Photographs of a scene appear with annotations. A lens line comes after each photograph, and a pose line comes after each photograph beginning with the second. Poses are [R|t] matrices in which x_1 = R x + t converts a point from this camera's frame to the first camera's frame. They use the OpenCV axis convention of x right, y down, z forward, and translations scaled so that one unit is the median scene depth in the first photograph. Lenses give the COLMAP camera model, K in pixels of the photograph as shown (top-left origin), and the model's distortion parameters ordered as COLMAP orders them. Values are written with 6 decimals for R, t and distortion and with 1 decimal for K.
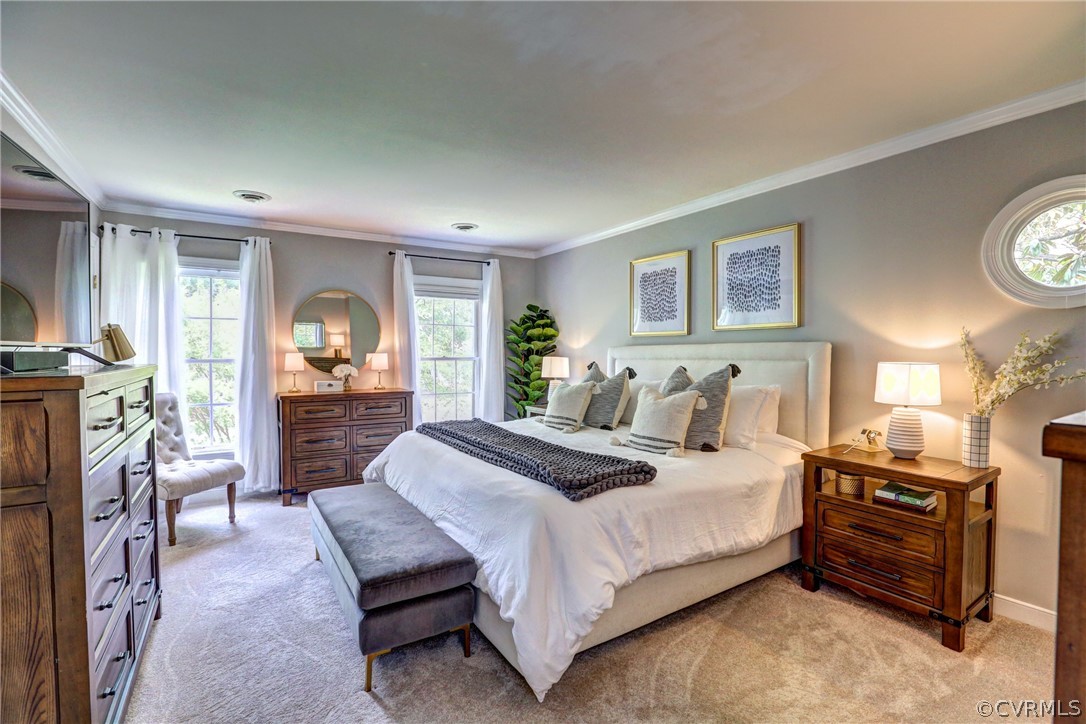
lens RADIAL K [[494.2, 0, 541.2], [0, 494.2, 359.5], [0, 0, 1]] dist [-0.031472, 0.005731]
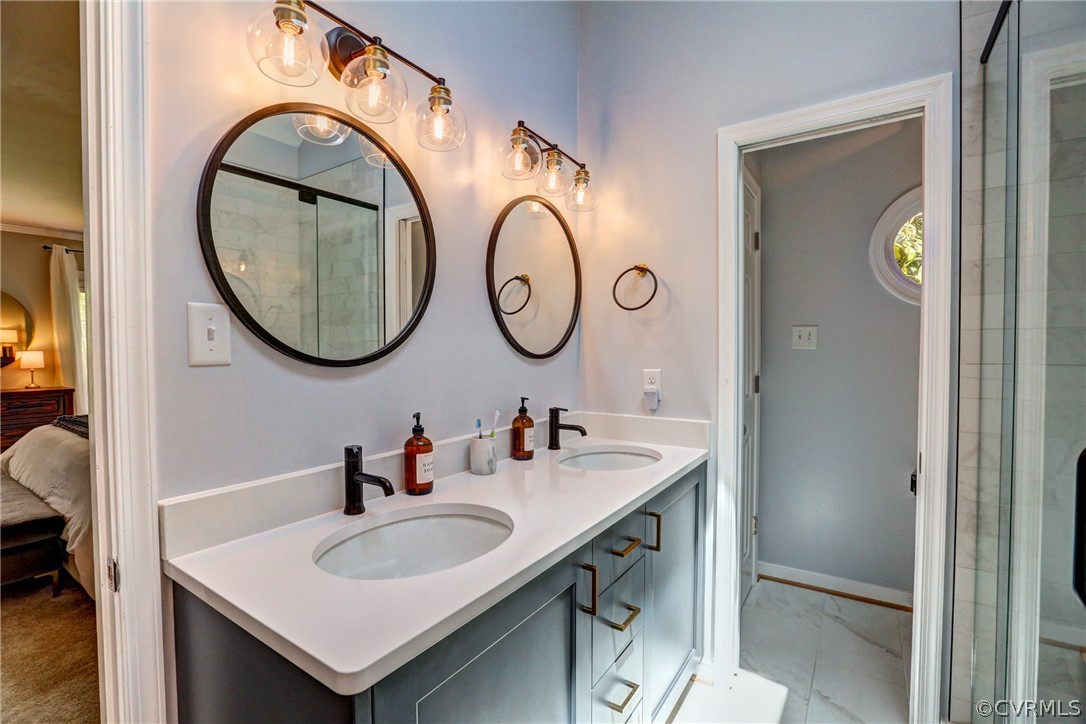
lens RADIAL K [[494.2, 0, 542.6], [0, 494.2, 360.5], [0, 0, 1]] dist [-0.031472, 0.005731]
pose [[0.922757, -0.018865, 0.384921, 0.229579], [0.013315, 0.999765, 0.017079, 0.003030], [-0.385153, -0.010635, 0.922792, -0.253589]]
